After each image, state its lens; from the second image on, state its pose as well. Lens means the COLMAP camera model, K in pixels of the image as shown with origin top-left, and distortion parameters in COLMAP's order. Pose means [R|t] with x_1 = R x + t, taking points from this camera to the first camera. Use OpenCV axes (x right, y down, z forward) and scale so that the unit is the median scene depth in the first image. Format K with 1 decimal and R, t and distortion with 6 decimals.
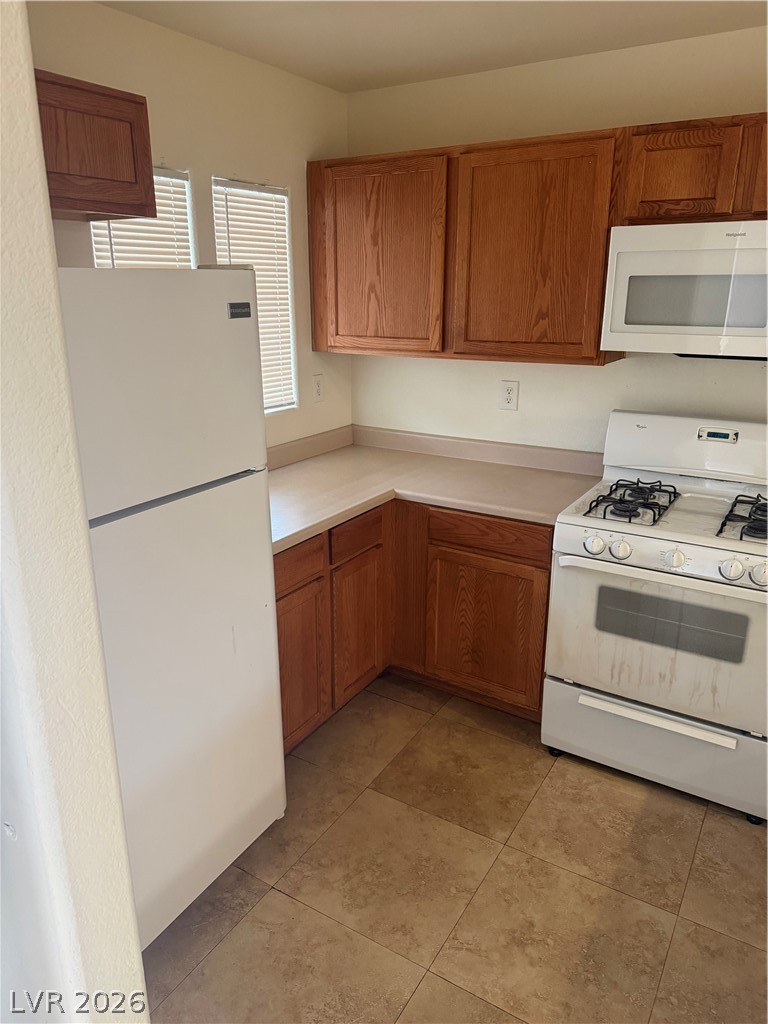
lens RADIAL K [[729.0, 0, 391.4], [0, 729.0, 511.9], [0, 0, 1]] dist [0.001041, -0.007300]
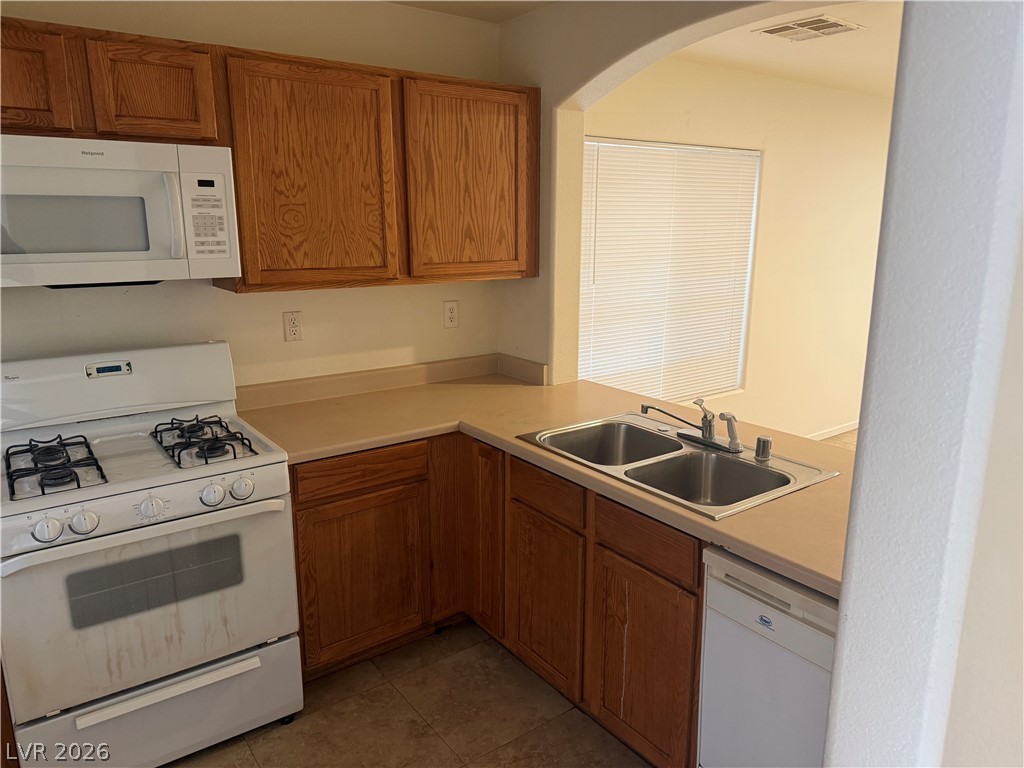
lens RADIAL K [[729.0, 0, 520.8], [0, 729.0, 381.4], [0, 0, 1]] dist [0.001041, -0.007300]
pose [[0.353626, -0.202662, 0.913168, -0.224556], [0.267623, 0.957358, 0.108832, -0.056816], [-0.896285, 0.205899, 0.392784, 0.201534]]
